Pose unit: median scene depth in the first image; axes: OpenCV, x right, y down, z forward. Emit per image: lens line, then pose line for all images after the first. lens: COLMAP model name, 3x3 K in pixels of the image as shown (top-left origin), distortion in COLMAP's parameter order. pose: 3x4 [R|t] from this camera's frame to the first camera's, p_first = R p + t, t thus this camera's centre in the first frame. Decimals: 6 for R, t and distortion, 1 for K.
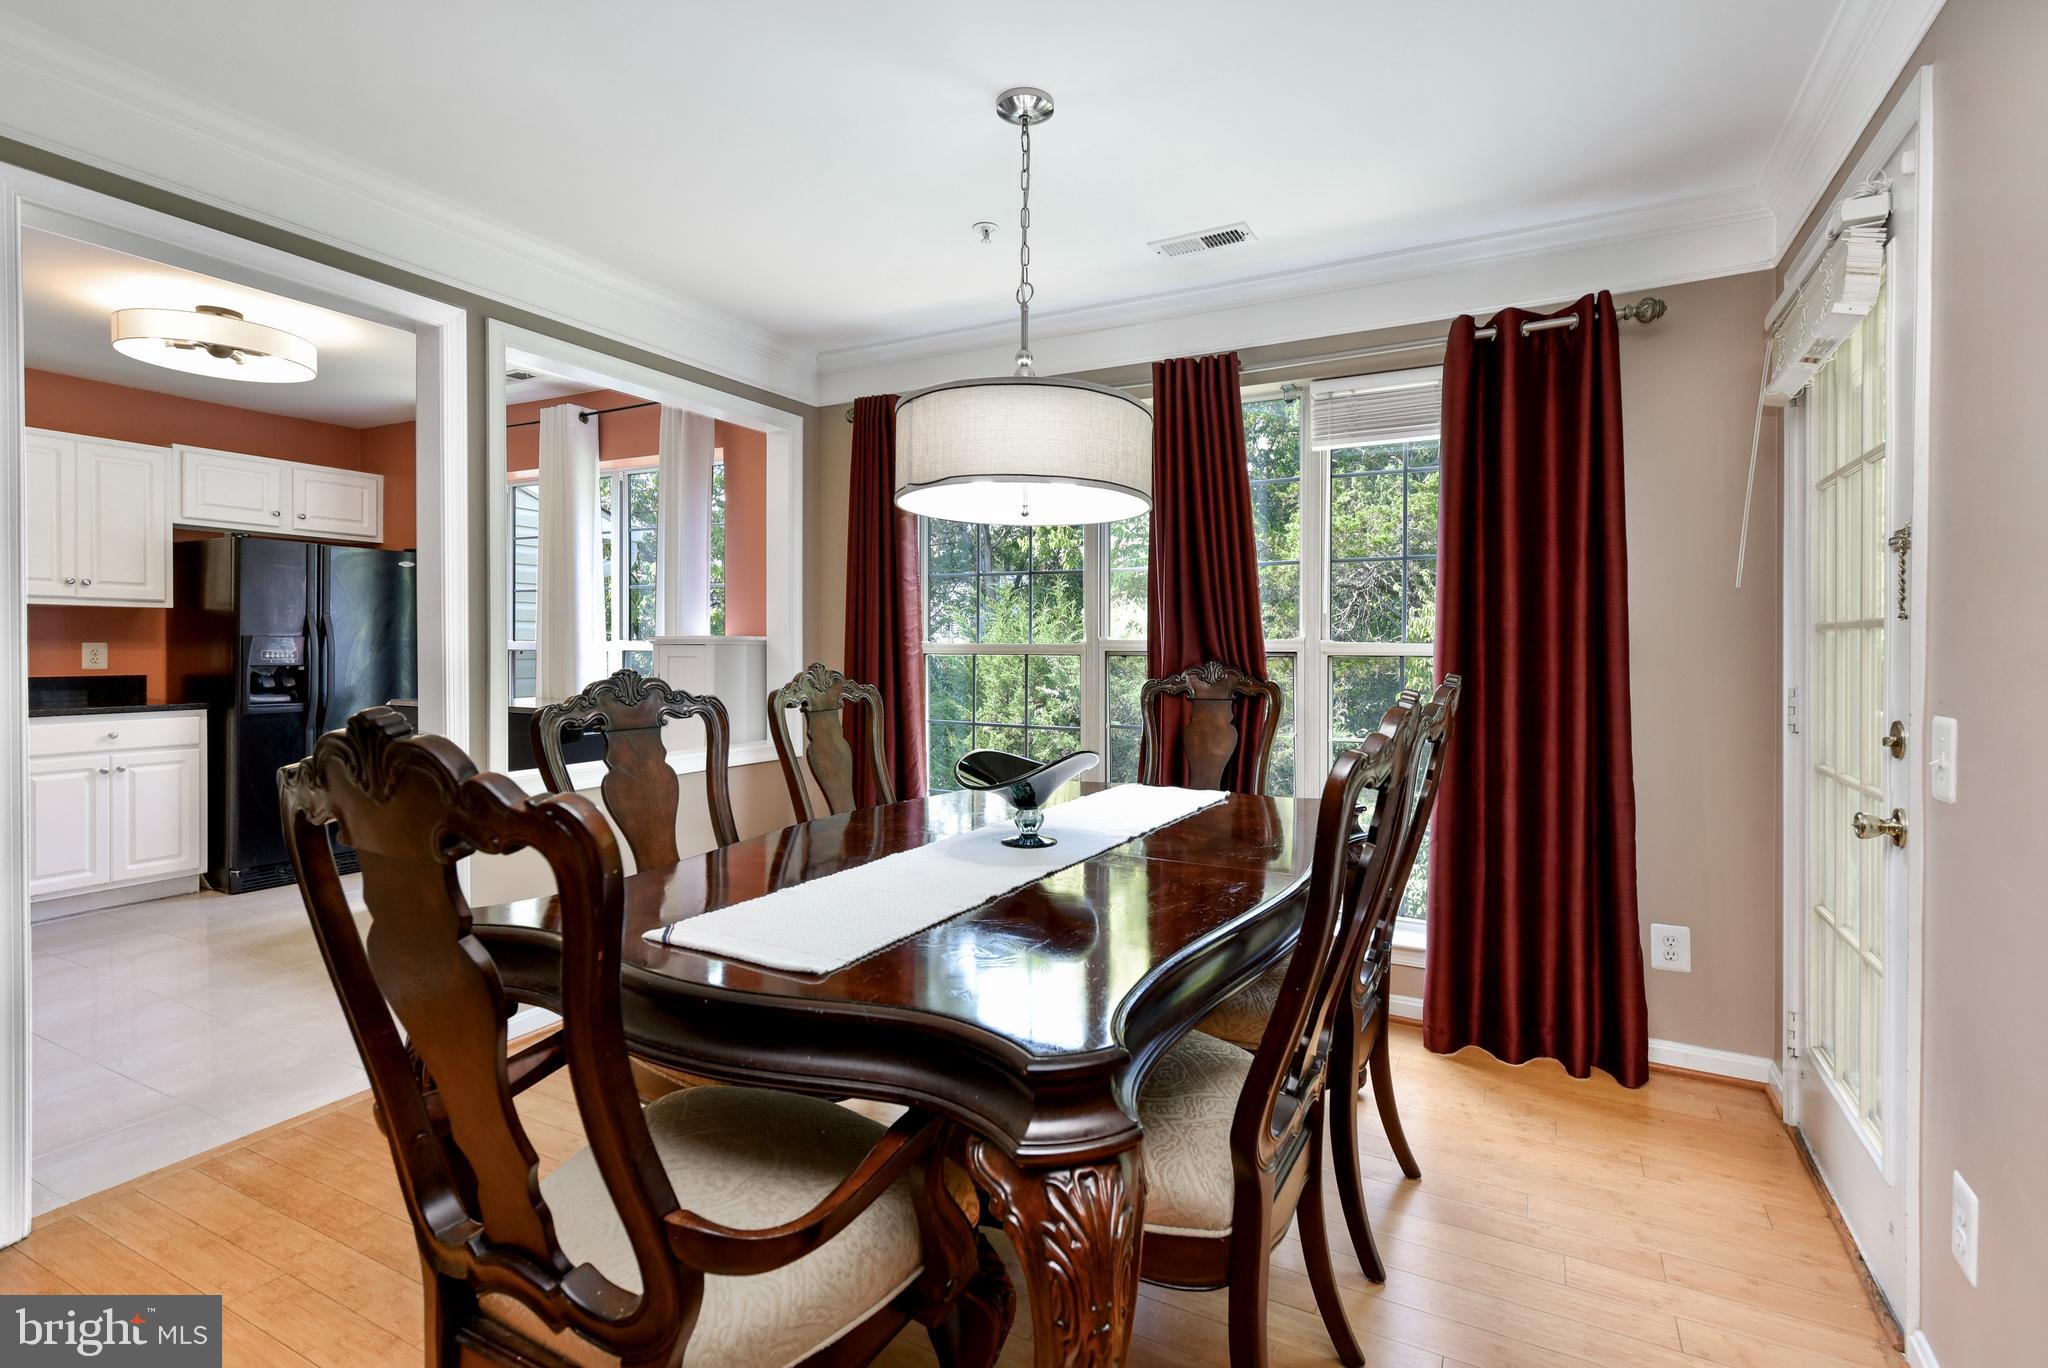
lens RADIAL K [[911.2, 0, 1026.8], [0, 911.2, 655.7], [0, 0, 1]] dist [0.000927, -0.000489]
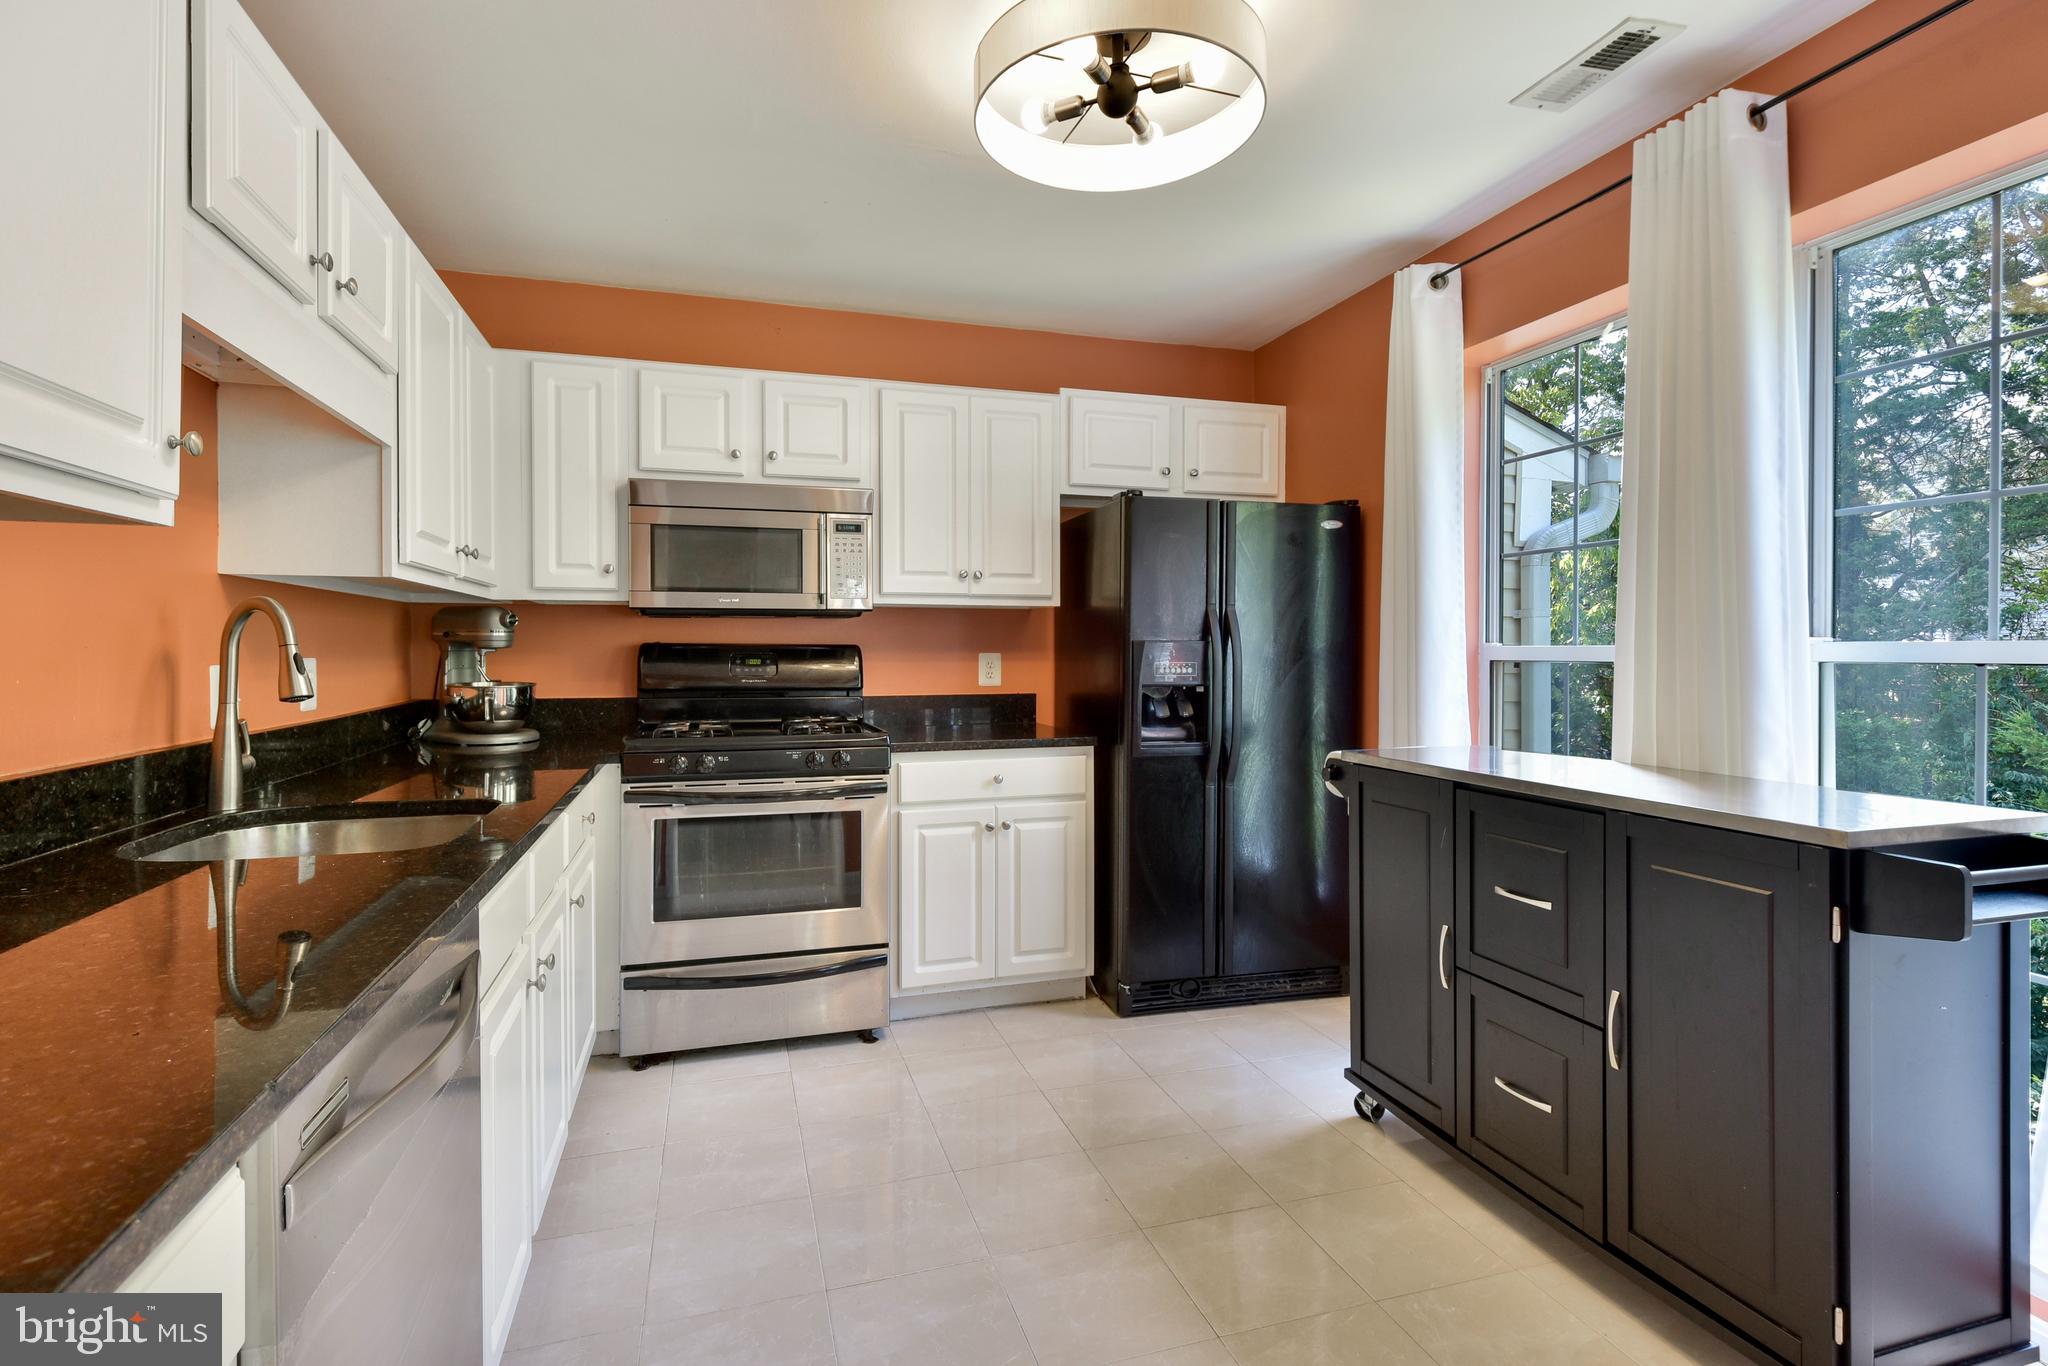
lens RADIAL K [[933.2, 0, 1016.5], [0, 933.2, 662.0], [0, 0, 1]] dist [0.000517, -0.000124]
pose [[0.693490, -0.002252, -0.720463, -0.408784], [-0.003378, 0.999974, -0.006377, -0.001460], [0.720459, 0.006856, 0.693464, 0.442897]]
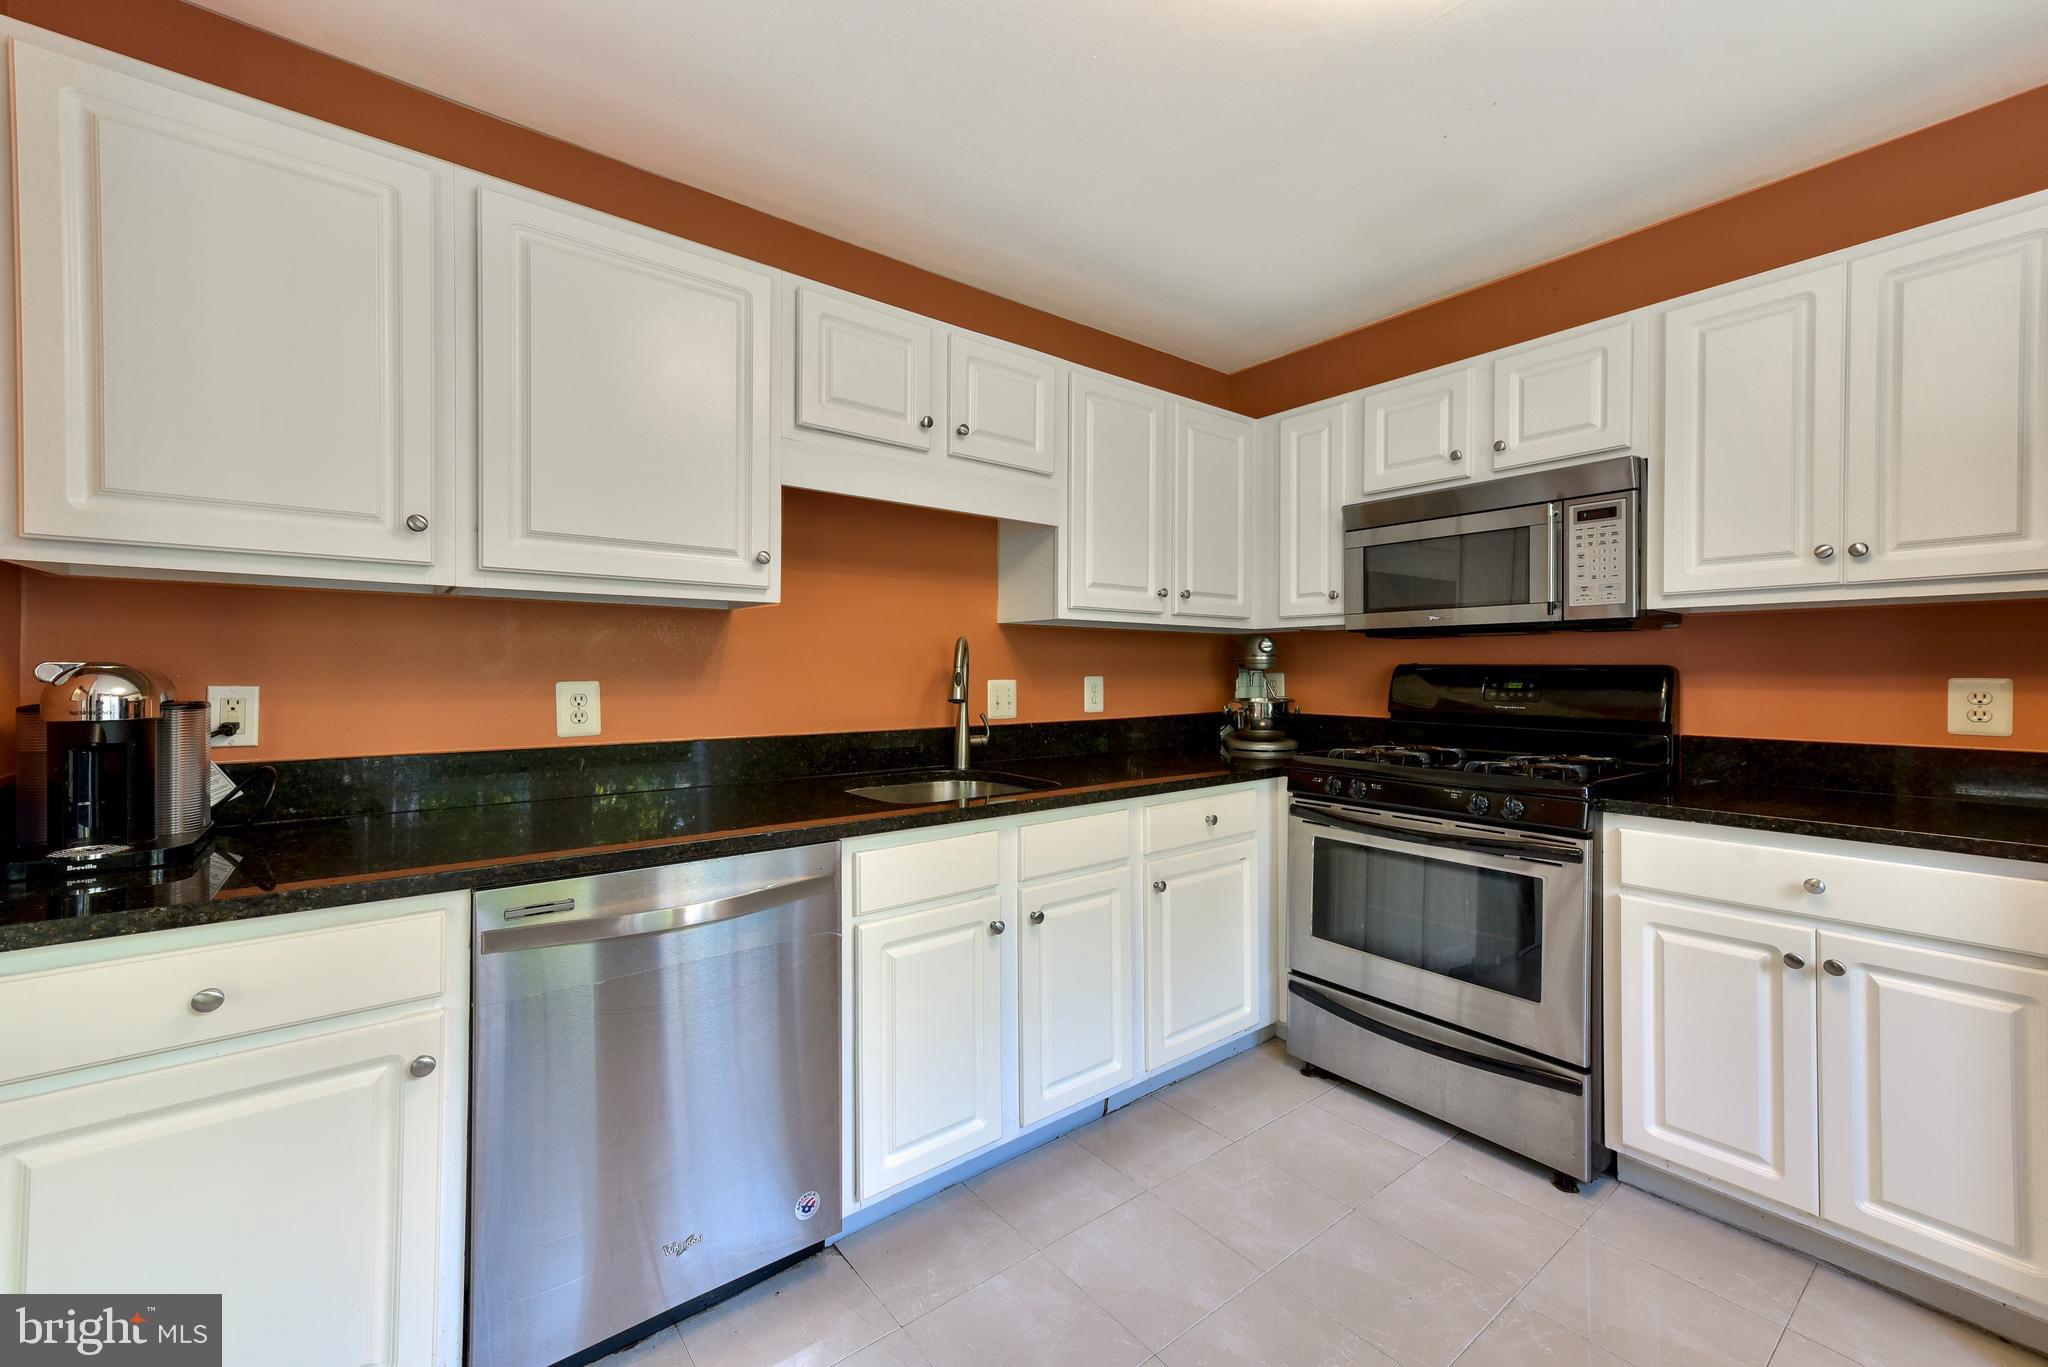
lens RADIAL K [[819.4, 0, 1020.6], [0, 819.4, 672.1], [0, 0, 1]] dist [0.014822, 0.000201]
pose [[-0.422925, -0.011028, -0.906098, -0.427063], [-0.021913, 0.999758, -0.001940, -0.006203], [0.905900, 0.019035, -0.423064, 0.739647]]
